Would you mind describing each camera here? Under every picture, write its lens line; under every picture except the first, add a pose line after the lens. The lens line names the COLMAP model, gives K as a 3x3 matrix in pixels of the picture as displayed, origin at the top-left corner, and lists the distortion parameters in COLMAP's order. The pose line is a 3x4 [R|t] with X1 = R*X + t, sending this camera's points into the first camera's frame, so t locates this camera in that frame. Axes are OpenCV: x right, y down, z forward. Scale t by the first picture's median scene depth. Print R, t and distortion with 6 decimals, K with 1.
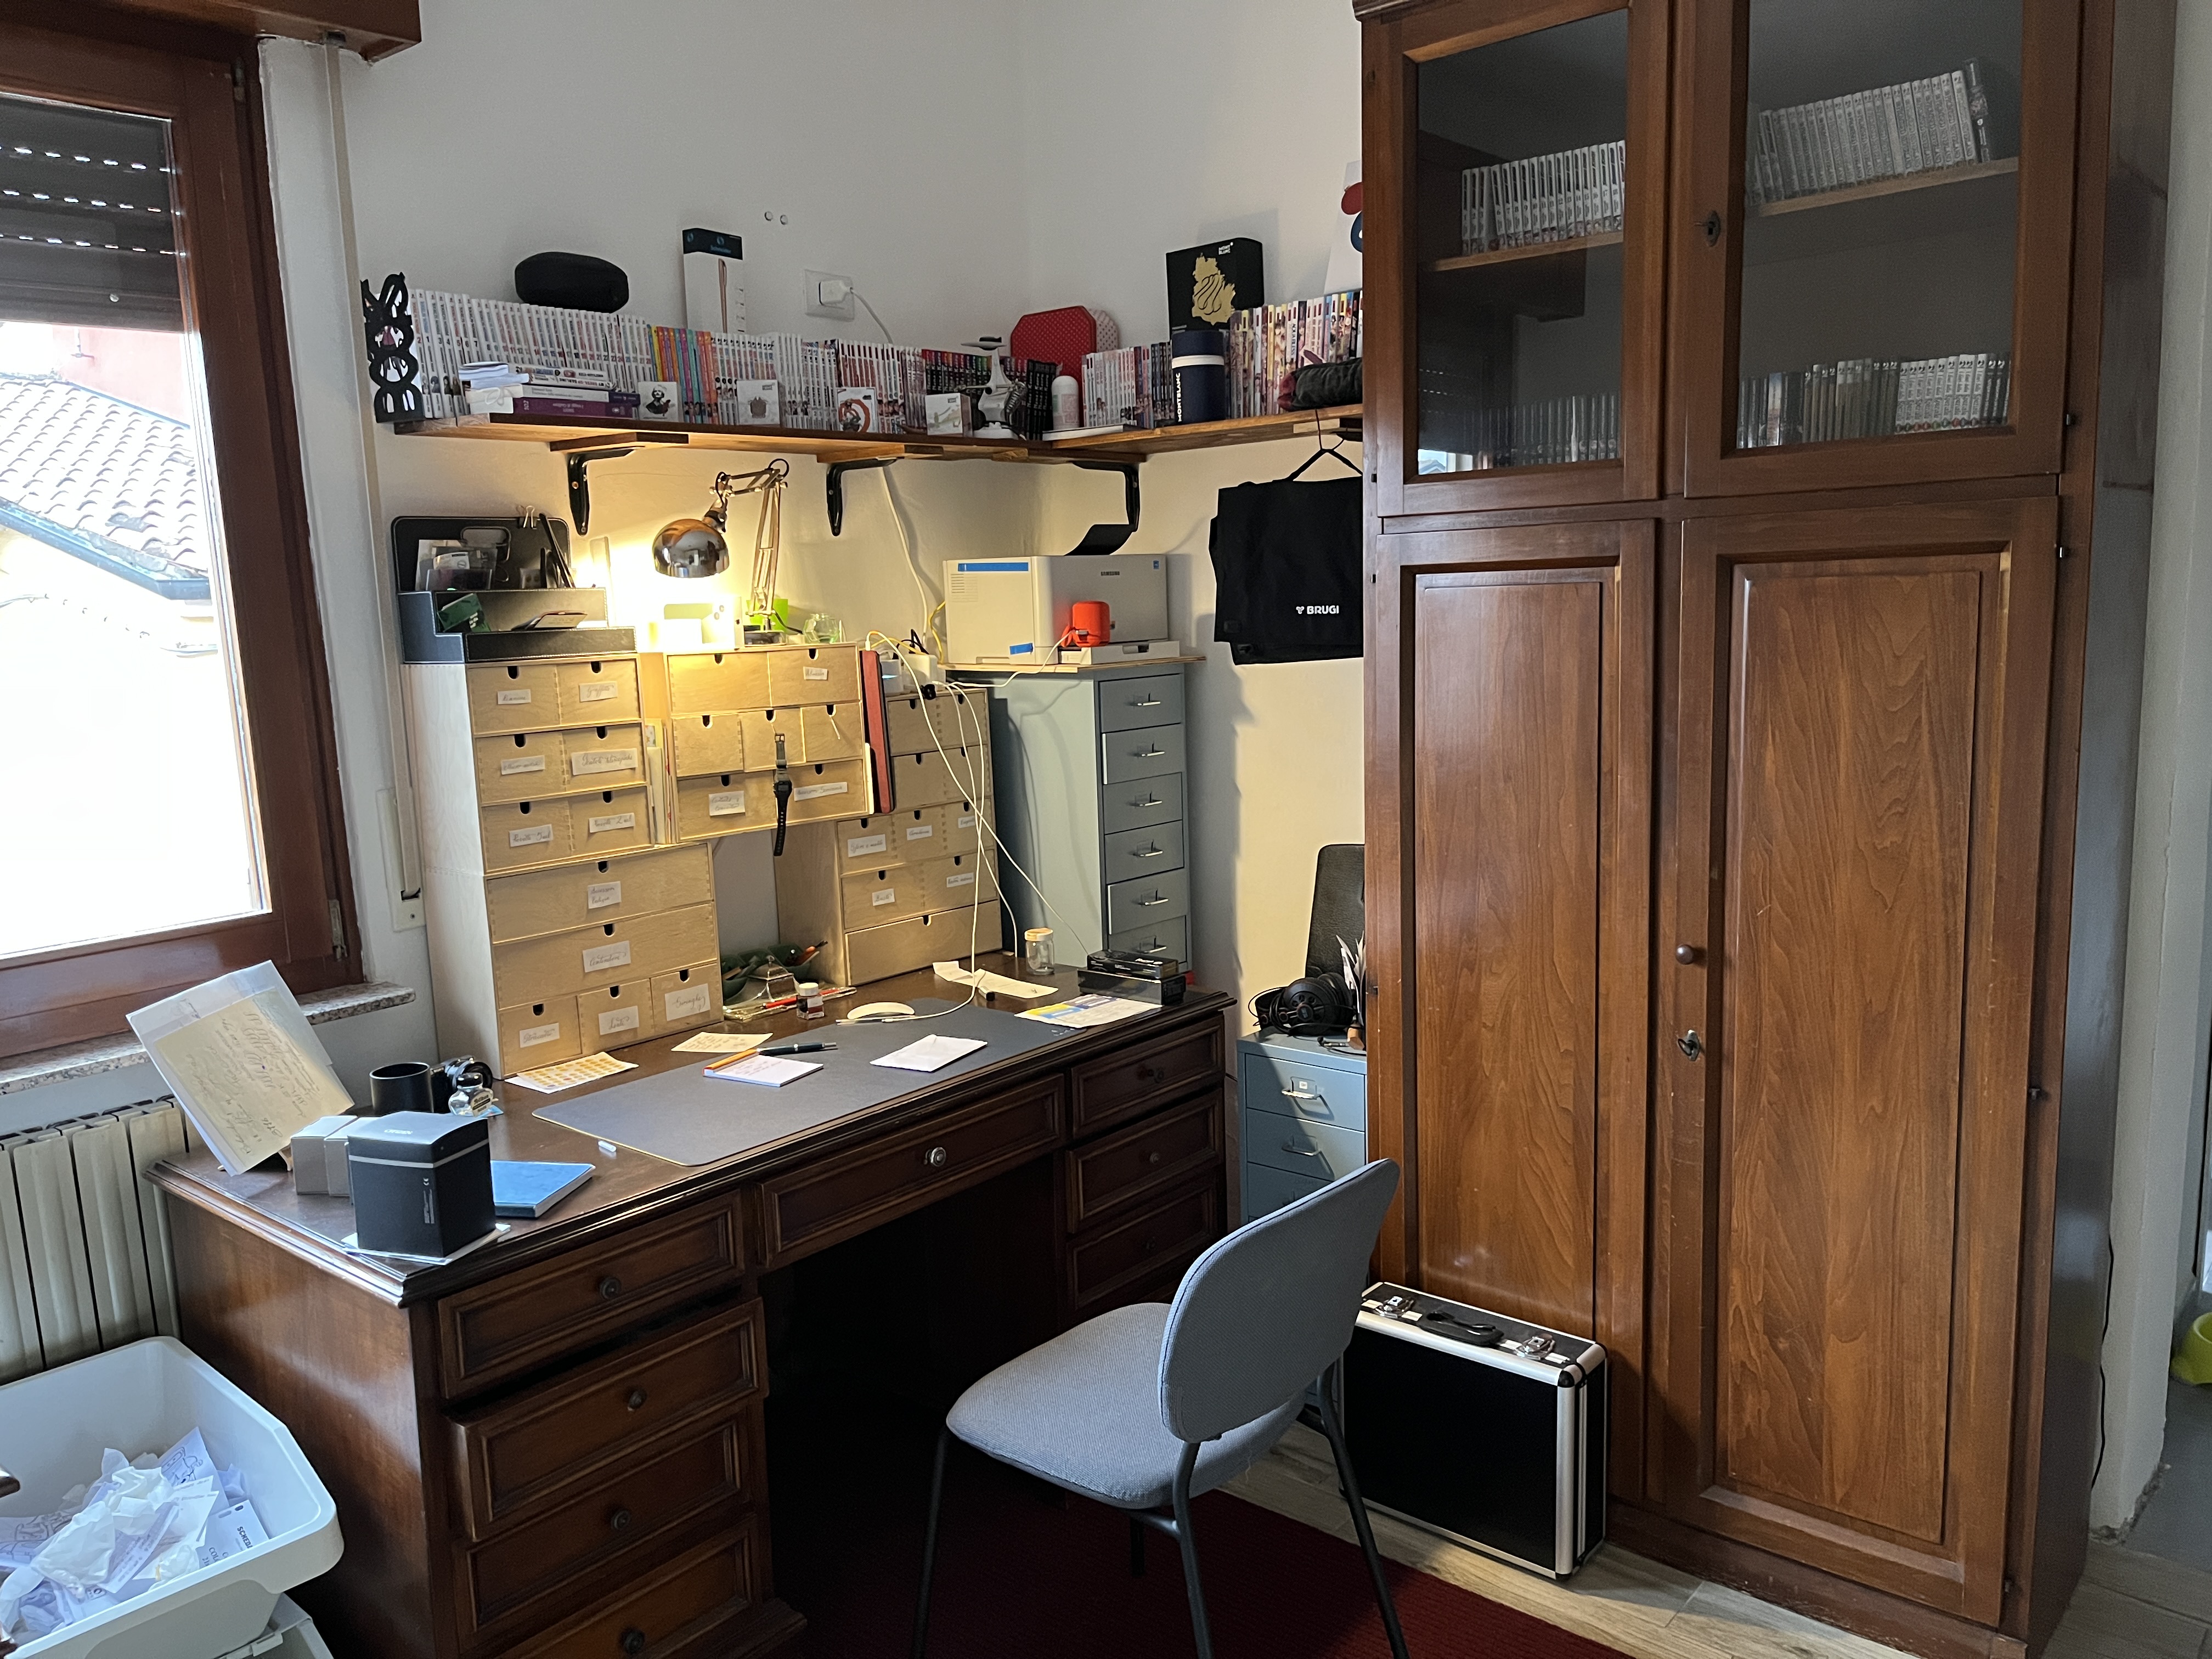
lens RADIAL K [[1668.2, 0, 1106.0], [0, 1668.2, 829.5], [0, 0, 1]] dist [-0.002268, 0.000681]
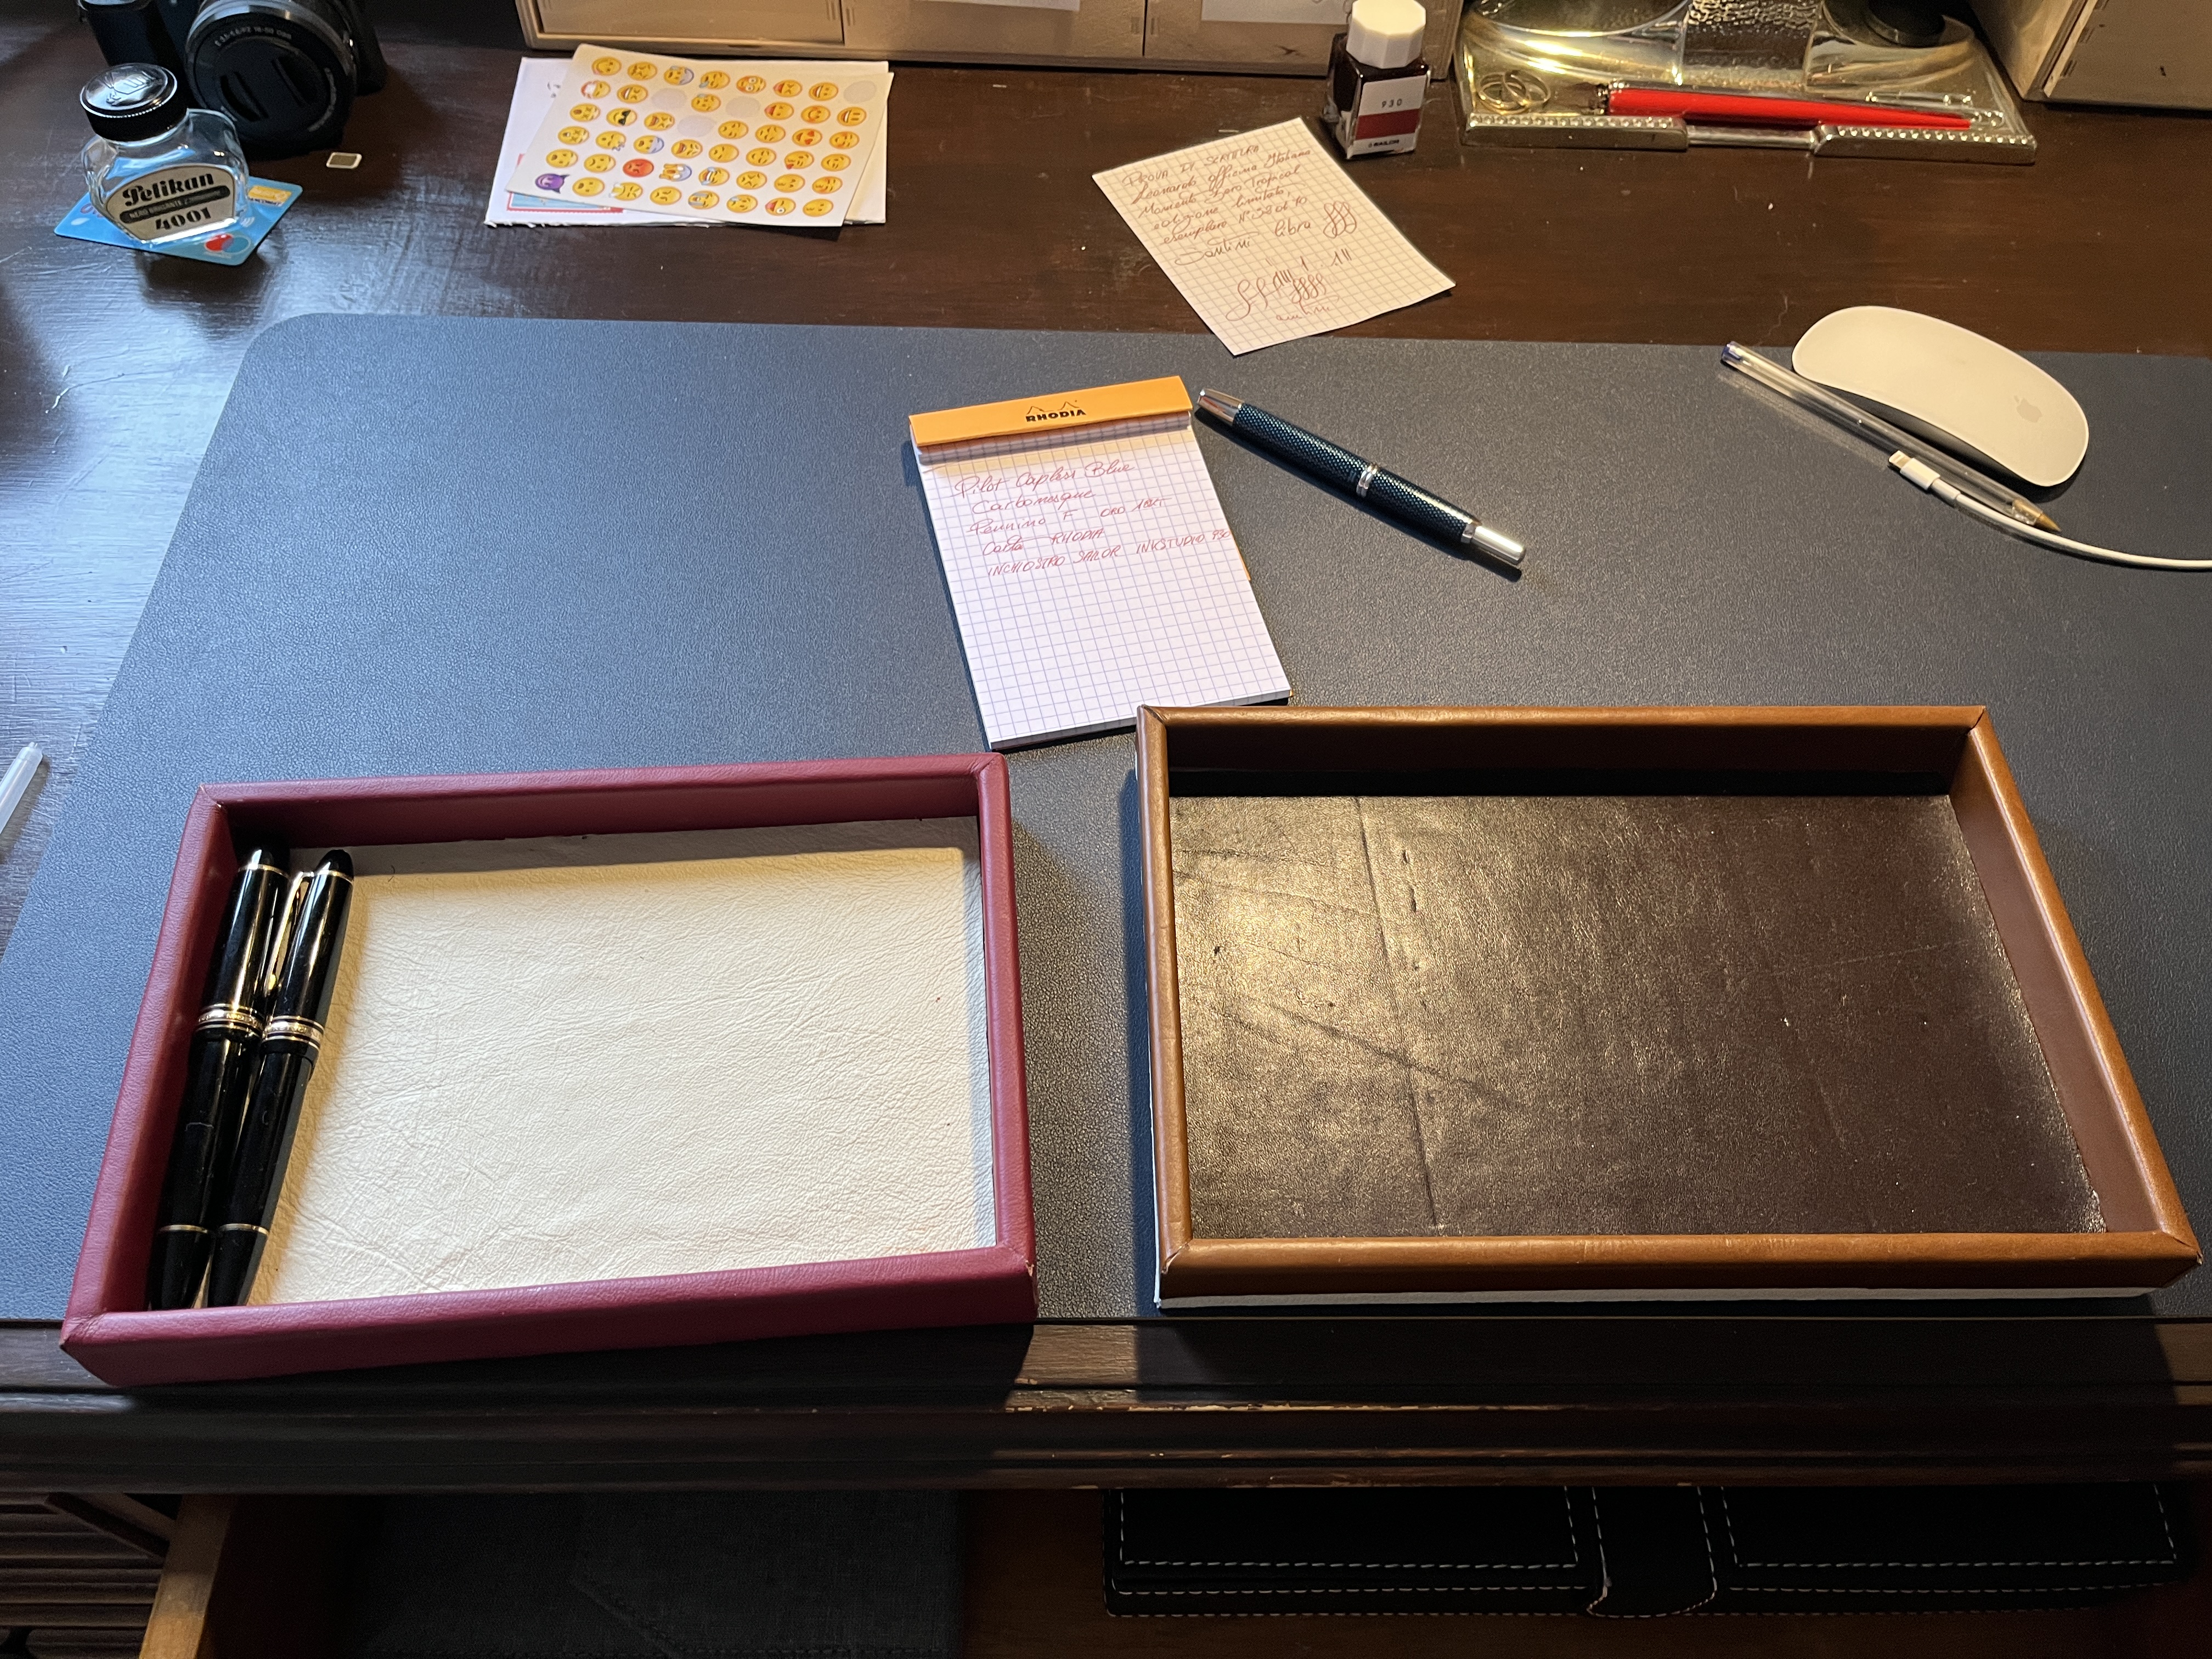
lens RADIAL K [[1668.2, 0, 1106.0], [0, 1668.2, 829.5], [0, 0, 1]] dist [-0.002268, 0.000681]
pose [[0.657183, 0.641973, -0.394945, -0.087273], [-0.162955, 0.632608, 0.757135, -0.002625], [0.735905, -0.433218, 0.520351, 0.819186]]
